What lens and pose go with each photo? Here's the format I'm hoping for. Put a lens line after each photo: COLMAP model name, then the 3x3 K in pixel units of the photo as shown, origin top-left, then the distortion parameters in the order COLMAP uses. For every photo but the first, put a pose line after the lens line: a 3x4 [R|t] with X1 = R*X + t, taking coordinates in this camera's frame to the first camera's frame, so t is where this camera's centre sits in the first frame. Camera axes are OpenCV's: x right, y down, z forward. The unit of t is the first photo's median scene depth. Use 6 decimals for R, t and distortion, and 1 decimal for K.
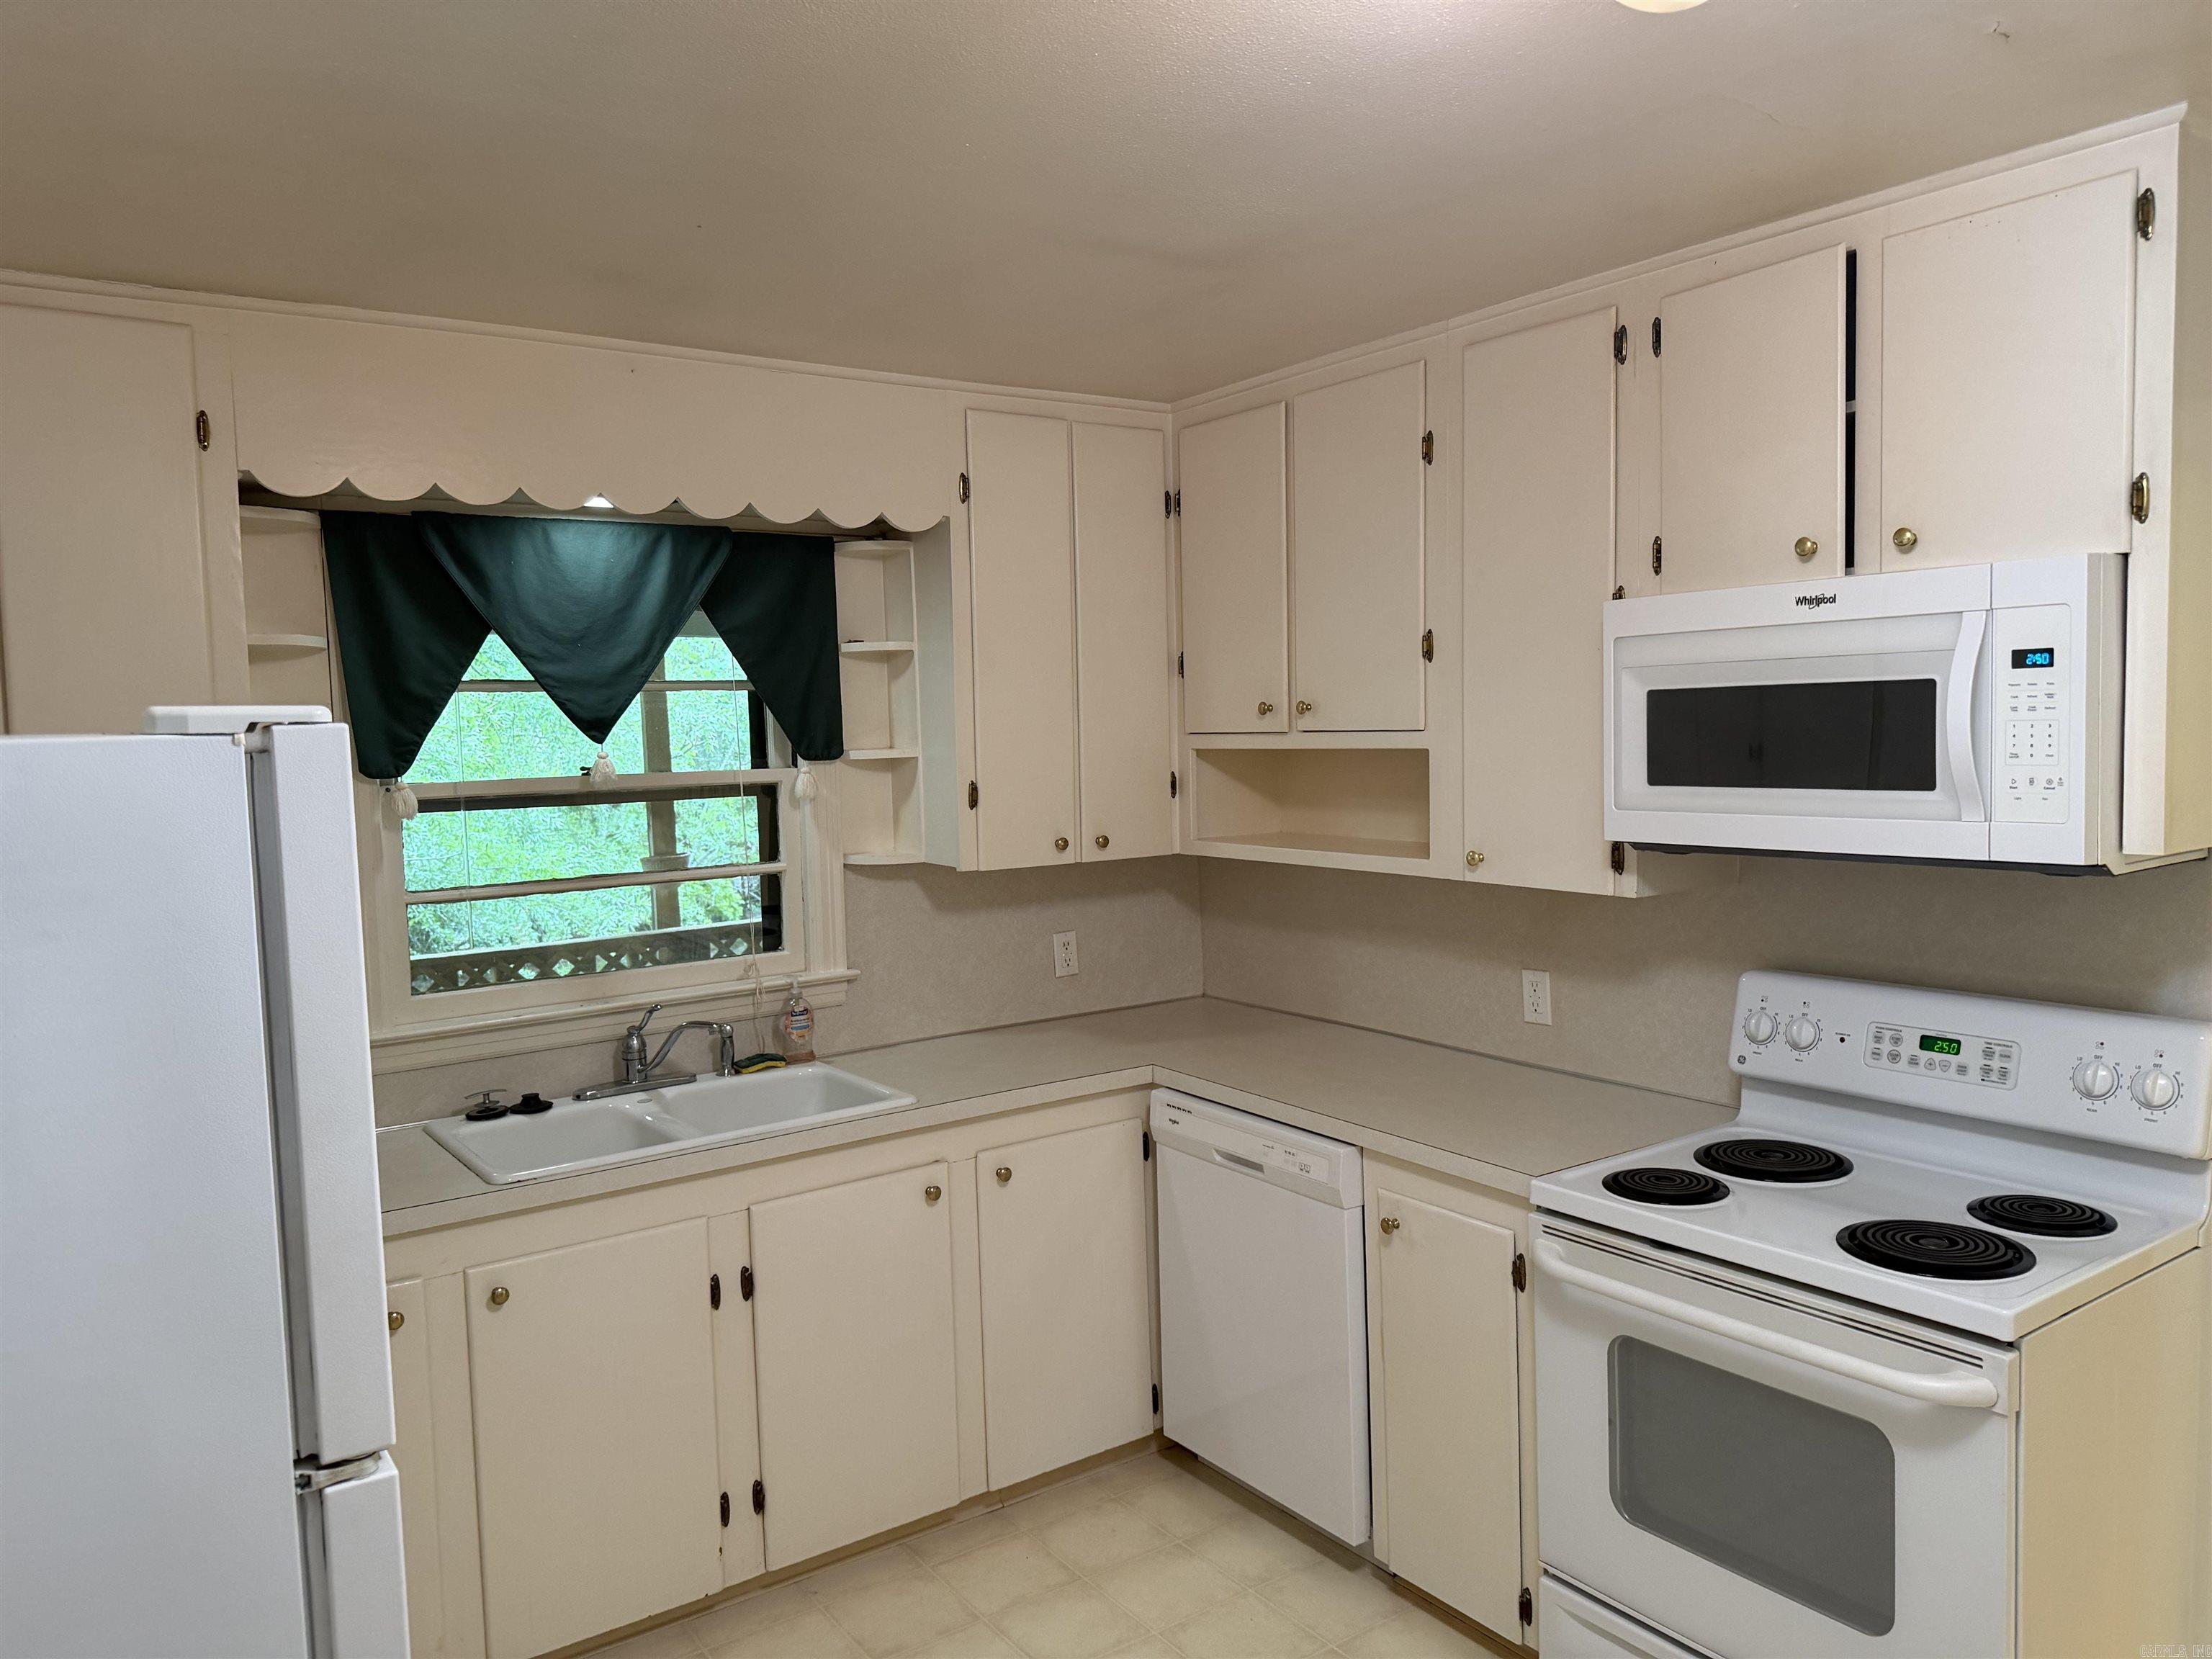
lens RADIAL K [[1553.2, 0, 1111.7], [0, 1553.2, 825.7], [0, 0, 1]] dist [0.009264, -0.003203]
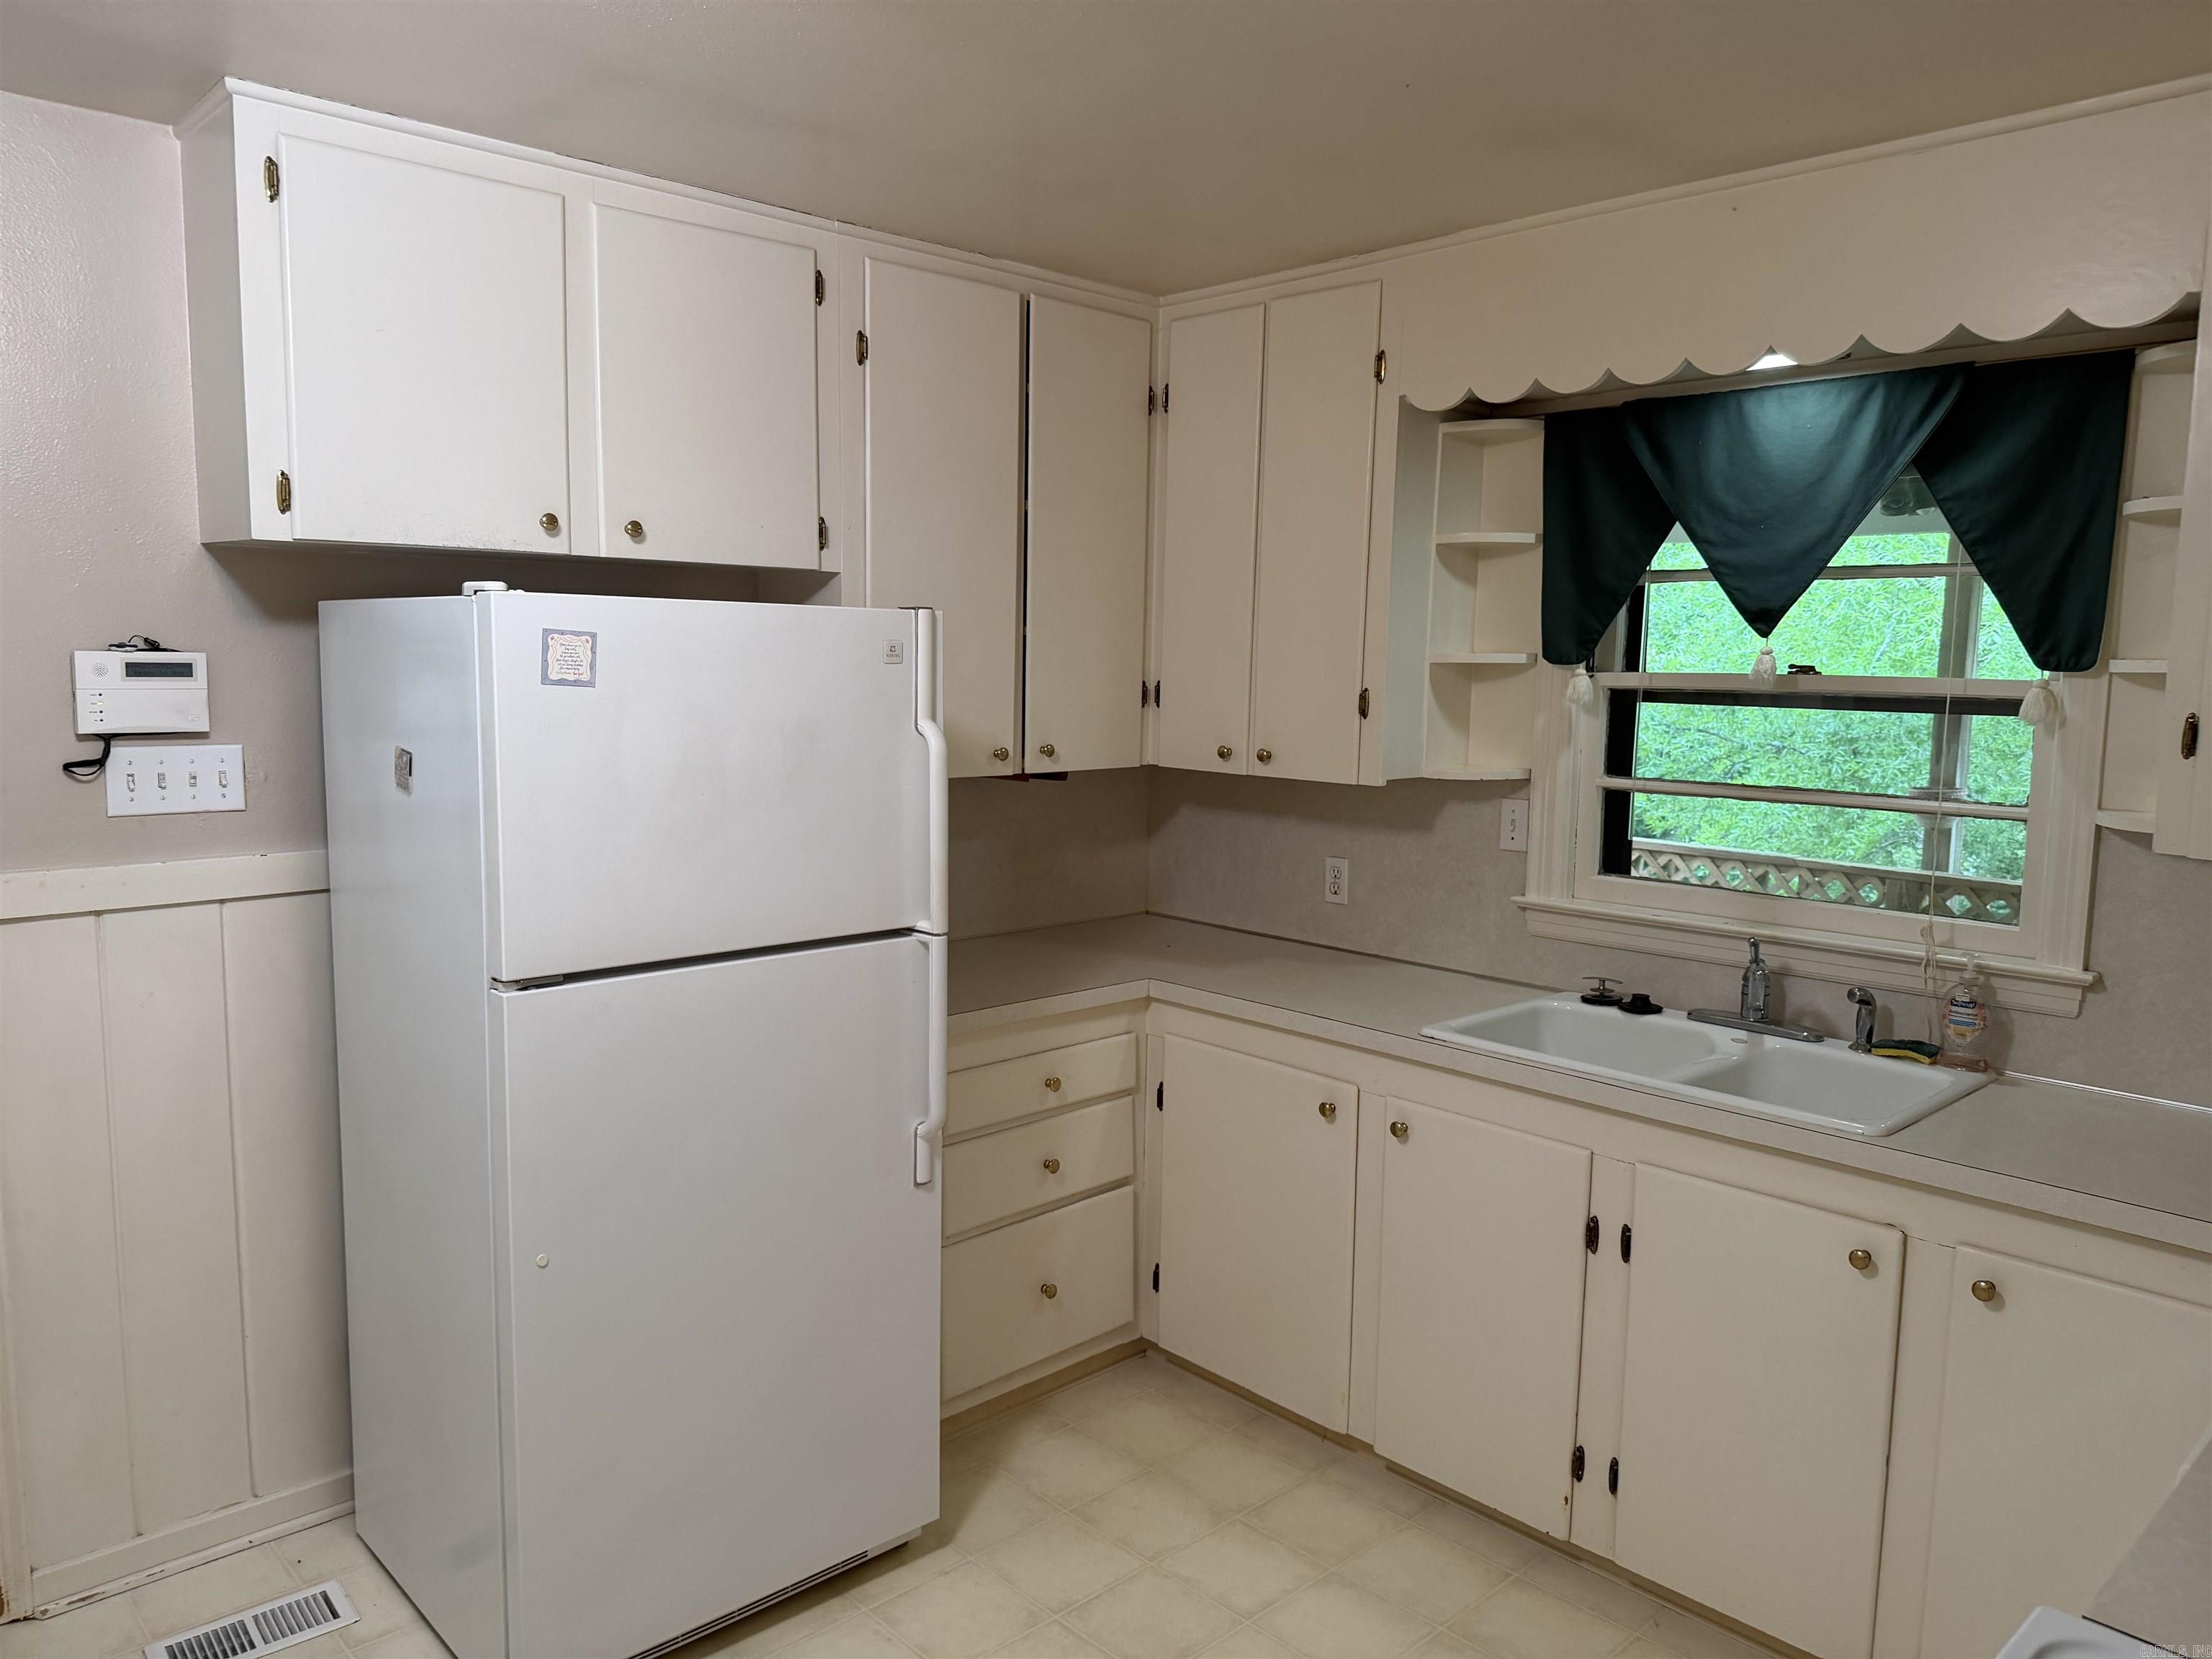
lens RADIAL K [[1553.2, 0, 1110.5], [0, 1553.2, 839.0], [0, 0, 1]] dist [0.009264, -0.003203]
pose [[0.116086, 0.149339, -0.981948, 0.527989], [-0.083015, 0.986632, 0.140237, -0.033570], [0.989764, 0.065237, 0.126931, 0.530006]]
